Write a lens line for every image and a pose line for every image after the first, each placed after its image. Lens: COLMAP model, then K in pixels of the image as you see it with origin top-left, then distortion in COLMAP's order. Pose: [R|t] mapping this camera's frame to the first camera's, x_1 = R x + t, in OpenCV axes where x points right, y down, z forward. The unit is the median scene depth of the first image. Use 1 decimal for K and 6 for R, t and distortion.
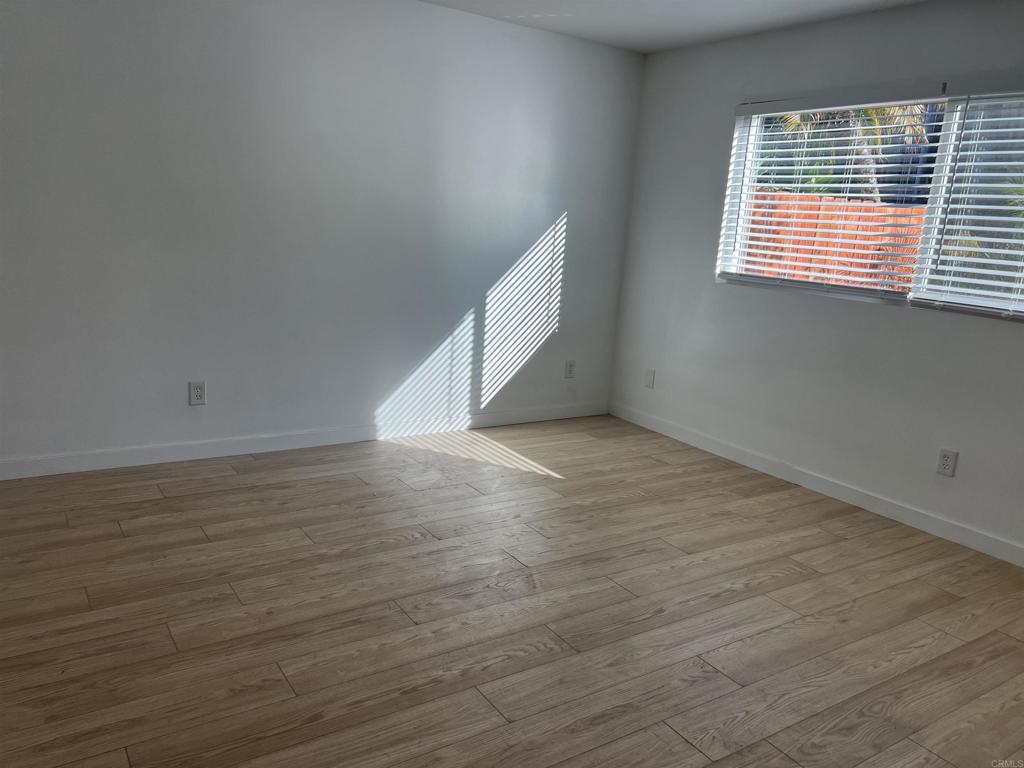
lens RADIAL K [[780.2, 0, 508.5], [0, 780.2, 389.4], [0, 0, 1]] dist [0.080593, -0.092852]
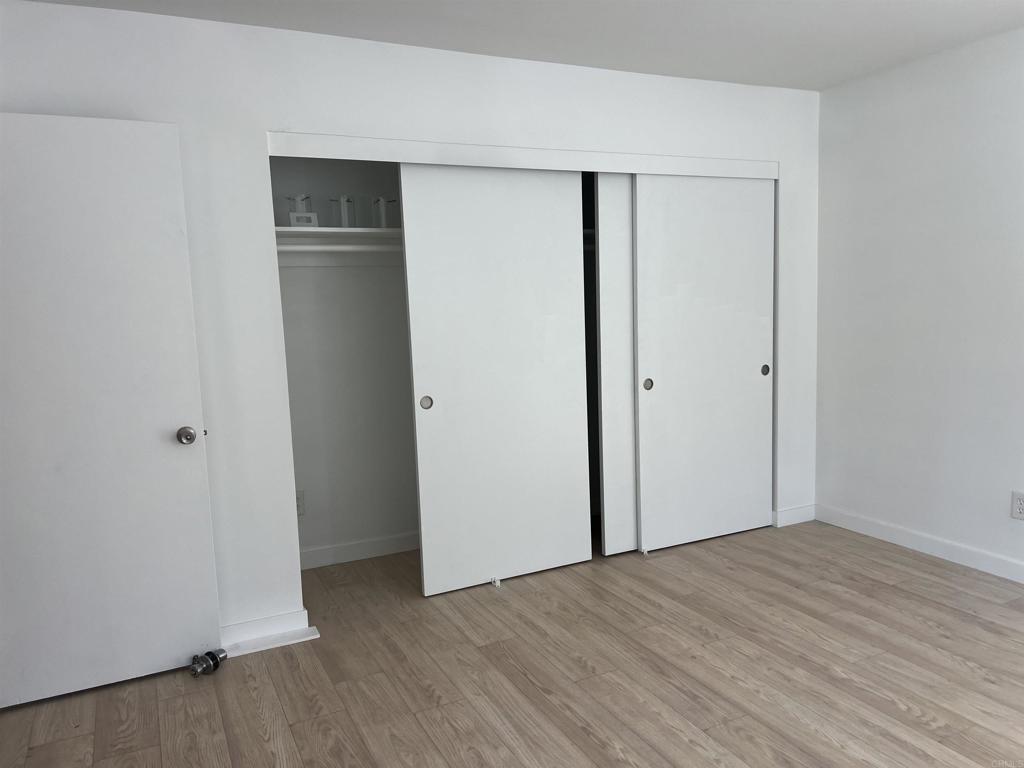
lens RADIAL K [[780.2, 0, 508.5], [0, 780.2, 389.4], [0, 0, 1]] dist [0.080593, -0.092852]
pose [[-0.130986, 0.057917, -0.989691, 0.745561], [-0.188987, 0.978527, 0.082276, -0.118570], [0.973204, 0.197816, -0.117228, 0.734022]]
